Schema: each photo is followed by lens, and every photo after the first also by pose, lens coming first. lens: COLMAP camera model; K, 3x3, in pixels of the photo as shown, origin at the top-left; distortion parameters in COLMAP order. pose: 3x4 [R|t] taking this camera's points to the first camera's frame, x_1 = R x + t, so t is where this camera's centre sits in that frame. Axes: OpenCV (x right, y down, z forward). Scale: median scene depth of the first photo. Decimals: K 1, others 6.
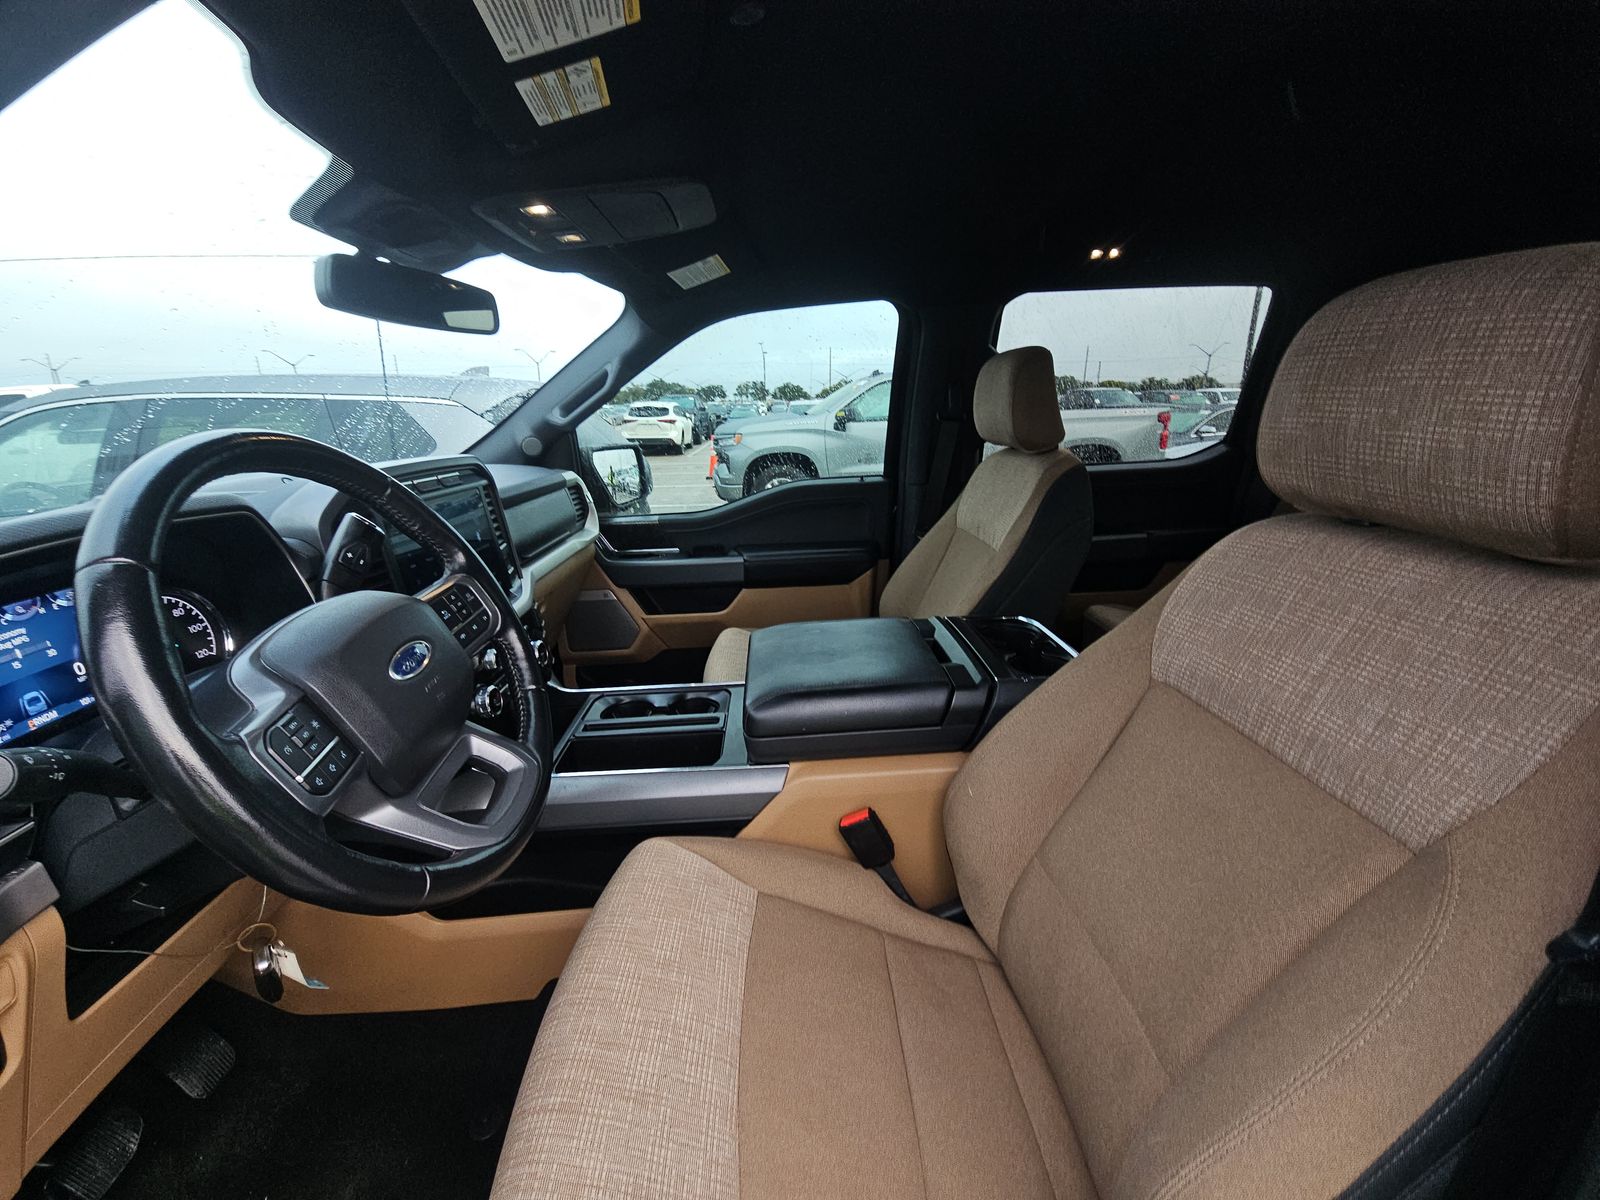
lens RADIAL K [[647.3, 0, 785.6], [0, 647.3, 592.8], [0, 0, 1]] dist [0.002932, -0.003214]
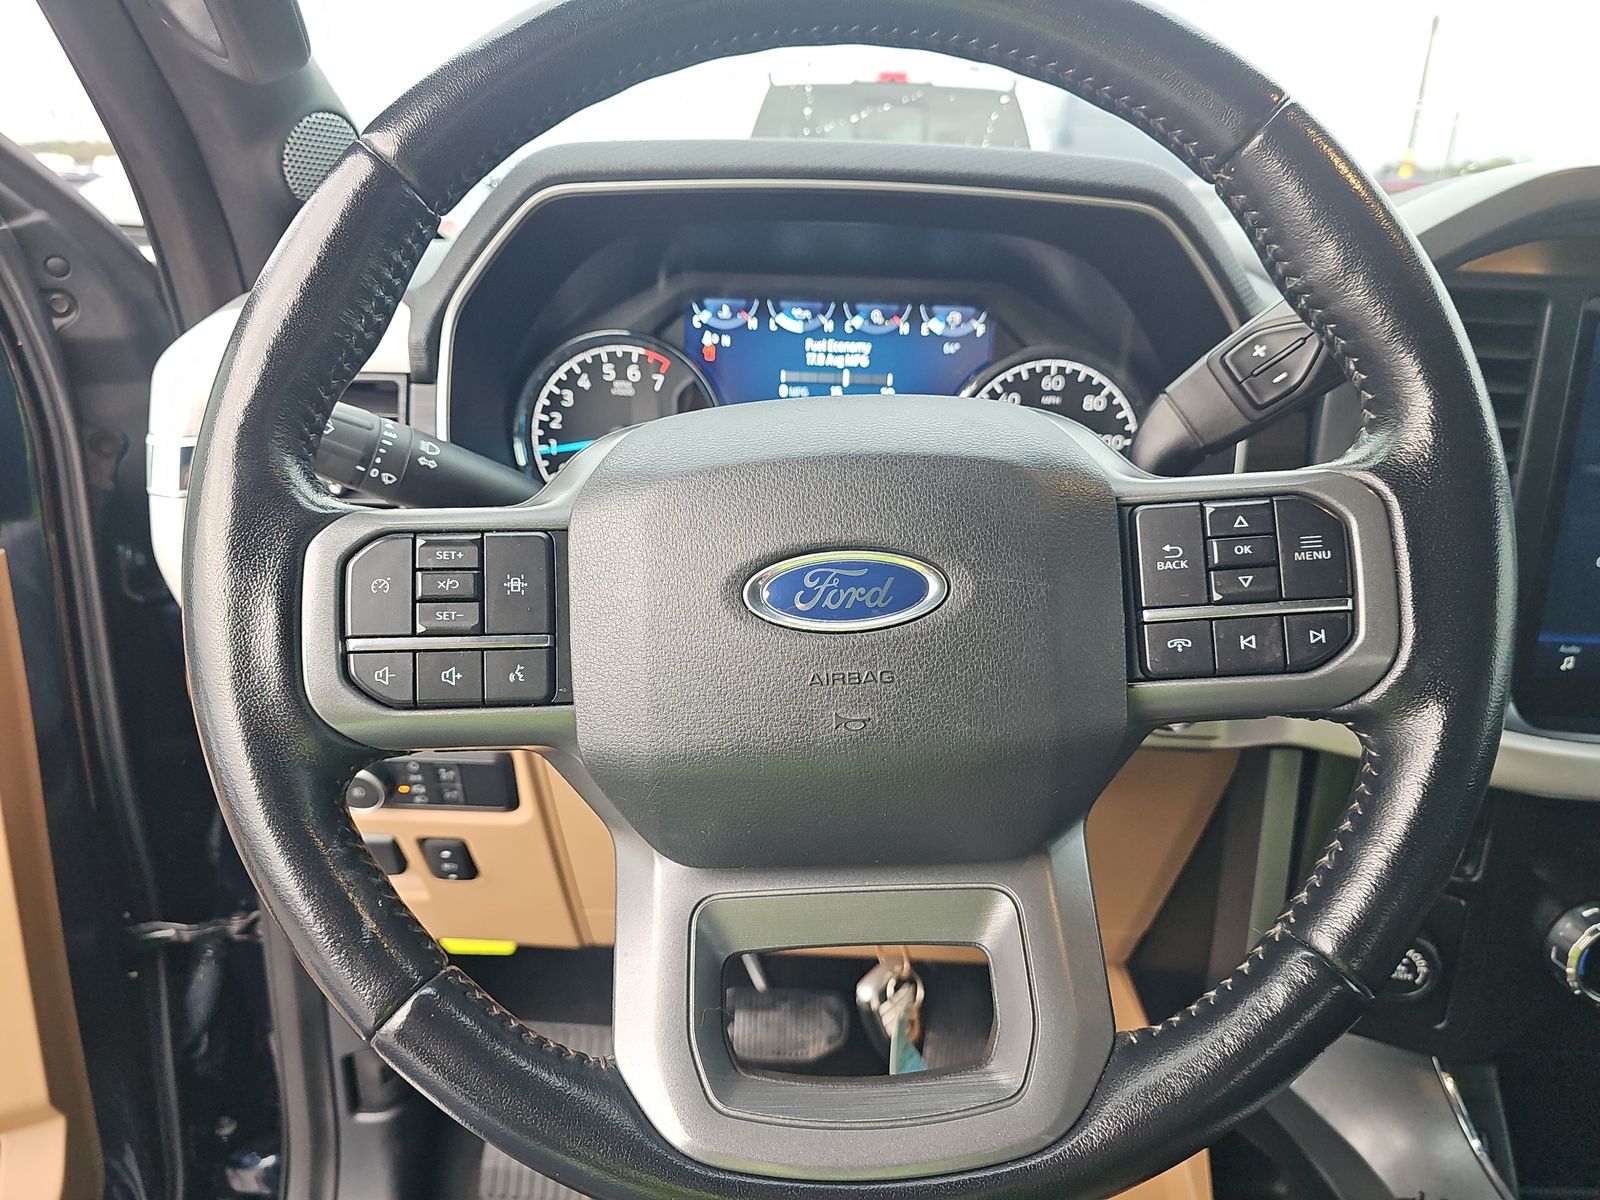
lens RADIAL K [[1074.4, 0, 789.5], [0, 1074.4, 623.6], [0, 0, 1]] dist [0.009900, -0.011096]
pose [[-0.049555, 0.384827, -0.921657, -0.014757], [-0.295539, 0.875817, 0.381578, -0.051089], [0.954045, 0.291295, 0.070330, 0.499775]]
